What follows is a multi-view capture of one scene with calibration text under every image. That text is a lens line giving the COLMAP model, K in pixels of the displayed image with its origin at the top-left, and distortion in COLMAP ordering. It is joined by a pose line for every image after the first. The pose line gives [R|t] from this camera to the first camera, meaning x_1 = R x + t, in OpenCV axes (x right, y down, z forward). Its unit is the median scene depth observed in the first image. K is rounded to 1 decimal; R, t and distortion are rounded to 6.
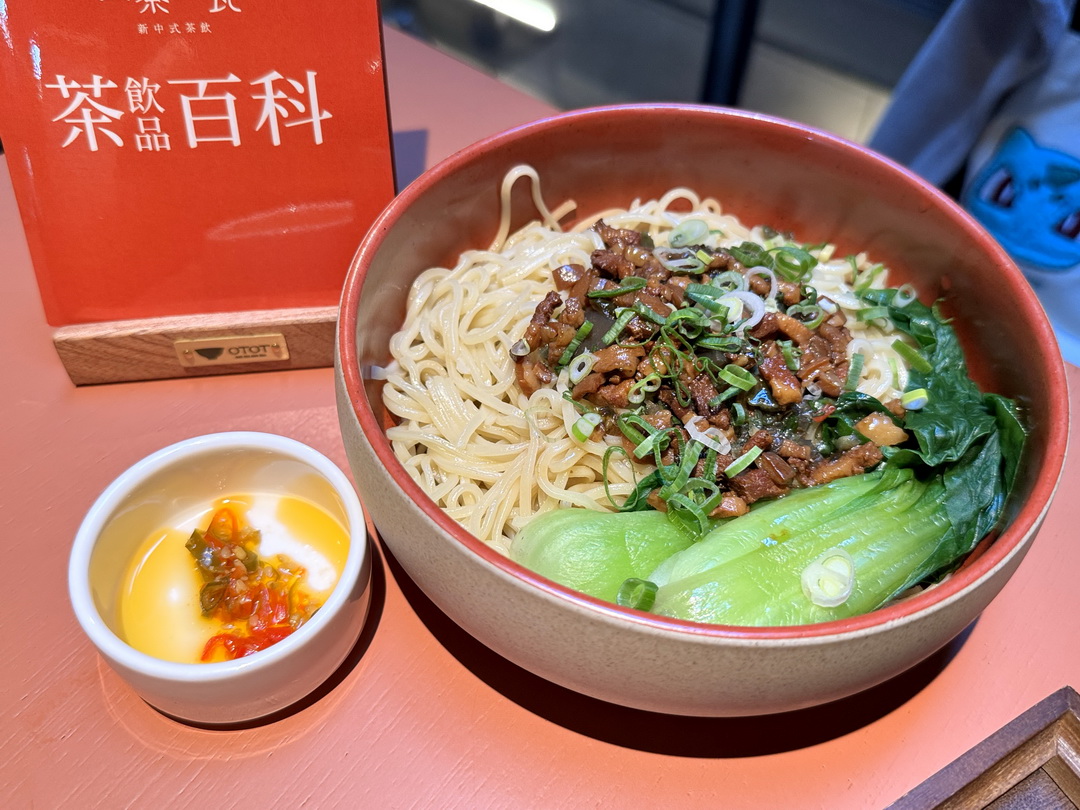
lens RADIAL K [[968.9, 0, 540.0], [0, 968.9, 405.0], [0, 0, 1]] dist [0.116762, -0.269386]
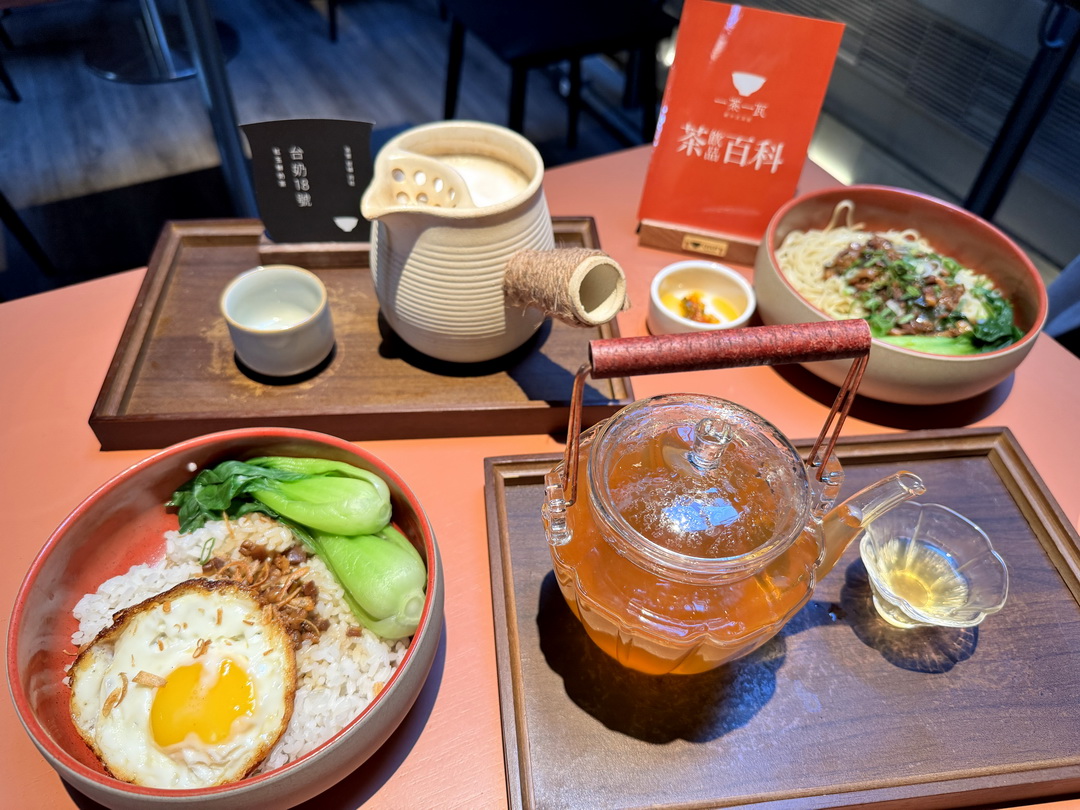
lens RADIAL K [[808.7, 0, 540.0], [0, 808.7, 405.0], [0, 0, 1]] dist [-0.004962, -0.003965]
pose [[0.921160, 0.304375, -0.242529, -0.090559], [-0.318386, 0.947753, -0.019845, 0.569083], [0.223817, 0.095498, 0.969941, -1.177316]]
